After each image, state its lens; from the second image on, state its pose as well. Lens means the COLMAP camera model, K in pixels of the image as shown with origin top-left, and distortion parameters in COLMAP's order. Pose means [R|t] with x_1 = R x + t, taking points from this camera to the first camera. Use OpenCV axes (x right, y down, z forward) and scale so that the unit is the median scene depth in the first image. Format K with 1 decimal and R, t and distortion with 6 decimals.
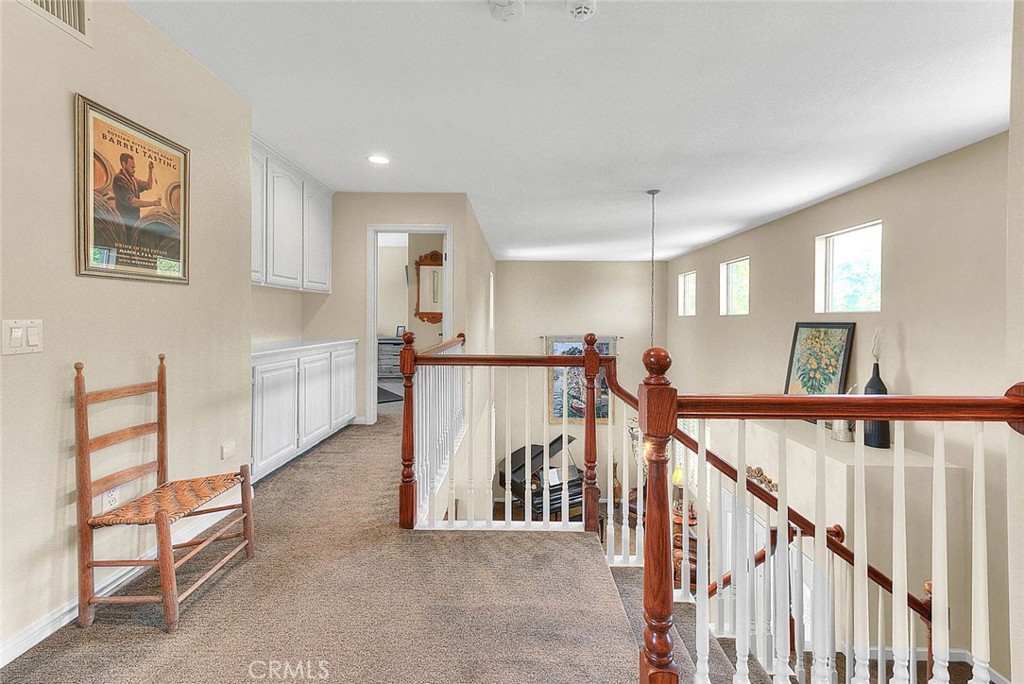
lens RADIAL K [[418.0, 0, 487.8], [0, 418.0, 320.2], [0, 0, 1]] dist [0.020192, 0.000090]
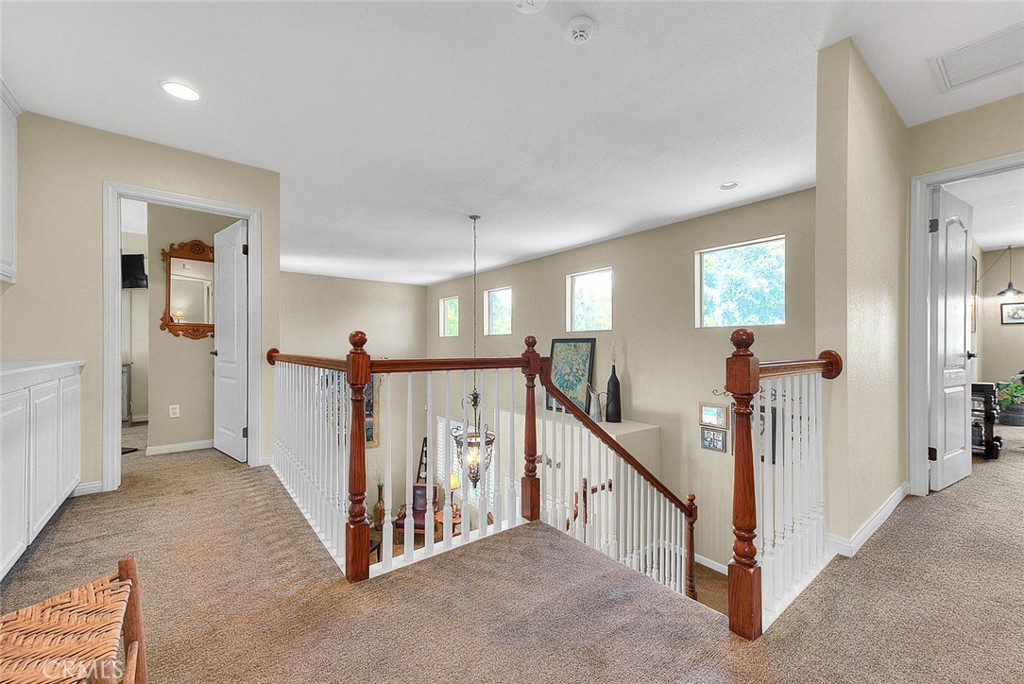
lens RADIAL K [[418.0, 0, 514.4], [0, 418.0, 342.3], [0, 0, 1]] dist [0.020192, 0.000090]
pose [[0.772845, 0.000314, 0.634595, -0.216949], [0.003530, 0.999982, -0.004793, 0.024694], [-0.634585, 0.005944, 0.772830, 0.093603]]
